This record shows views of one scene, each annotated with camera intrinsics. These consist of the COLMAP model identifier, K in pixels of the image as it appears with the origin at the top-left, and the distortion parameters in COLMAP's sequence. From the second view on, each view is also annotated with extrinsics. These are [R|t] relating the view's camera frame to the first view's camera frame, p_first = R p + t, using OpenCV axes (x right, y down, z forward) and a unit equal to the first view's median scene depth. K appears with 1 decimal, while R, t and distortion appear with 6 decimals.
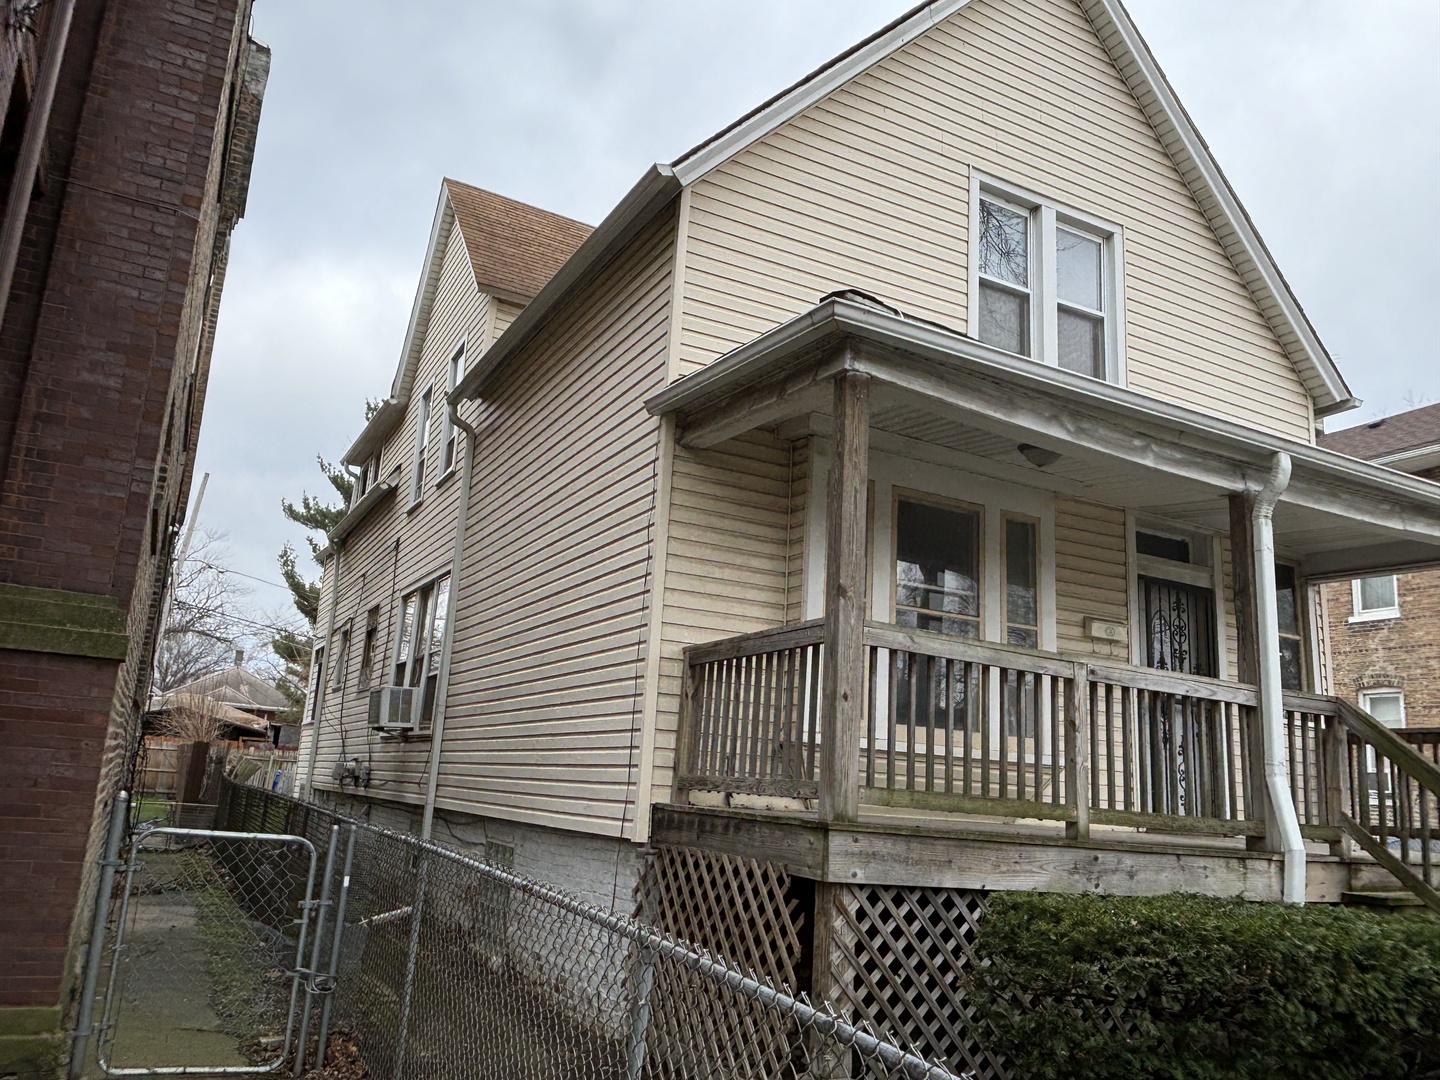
lens RADIAL K [[1091.0, 0, 720.0], [0, 1091.0, 540.0], [0, 0, 1]] dist [0.008018, -0.000733]
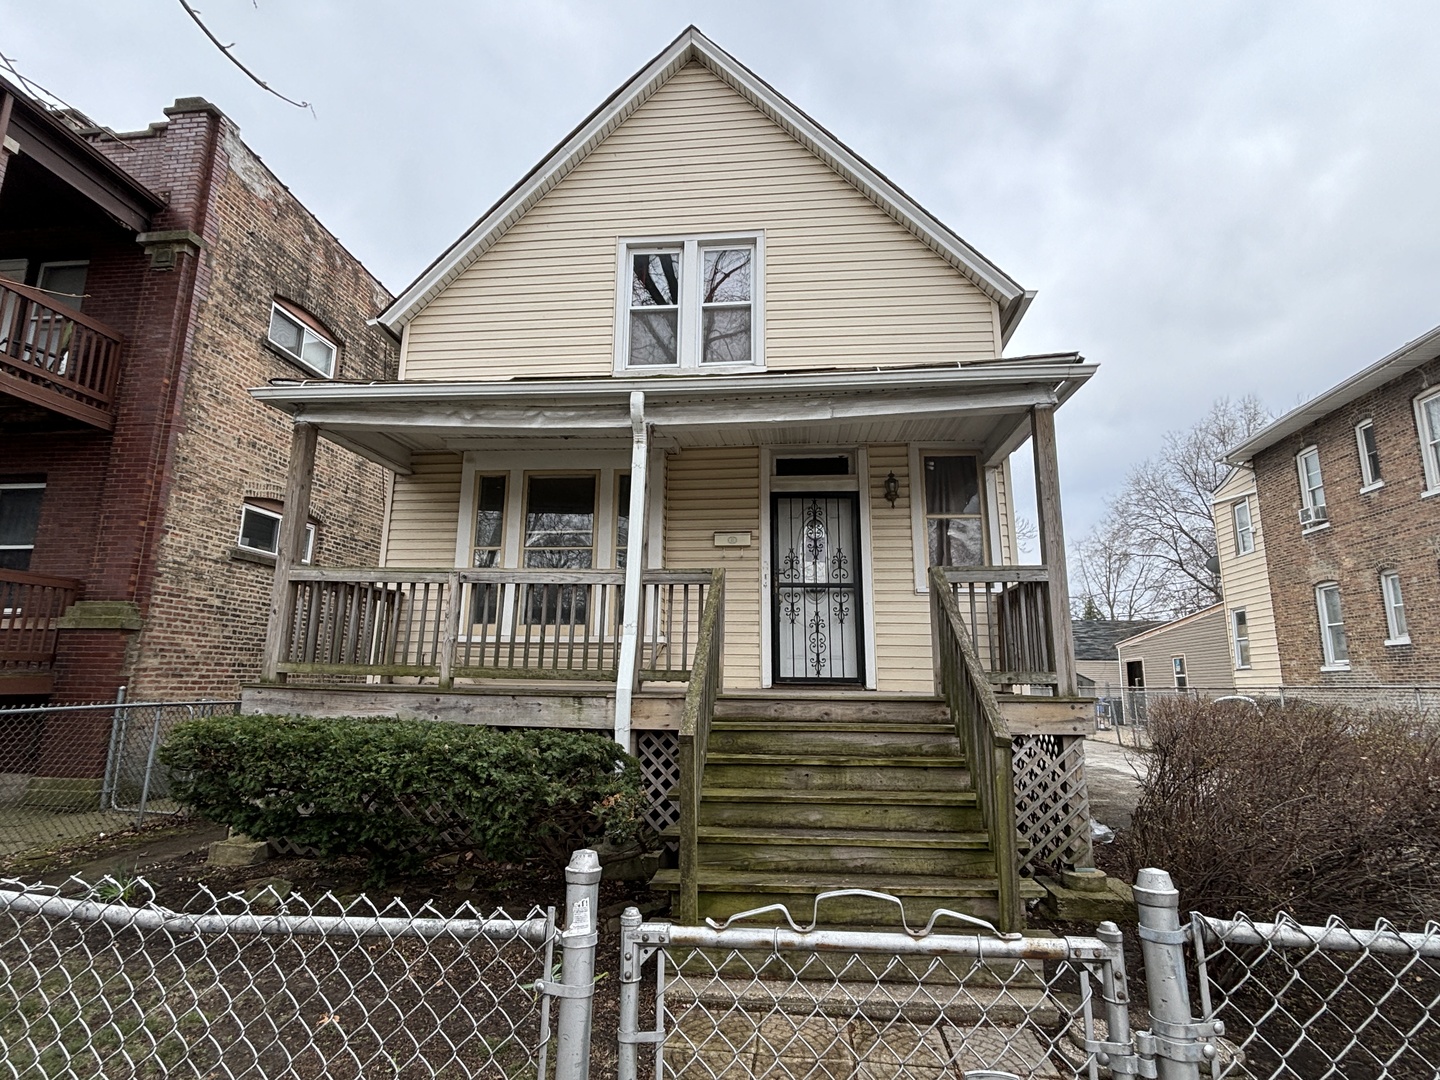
lens RADIAL K [[737.7, 0, 720.0], [0, 737.7, 540.0], [0, 0, 1]] dist [-0.000713, -0.000087]
pose [[0.833822, -0.158105, -0.528909, 0.960748], [0.162212, 0.985985, -0.039011, 0.136447], [0.527664, -0.053267, 0.847782, 0.272362]]
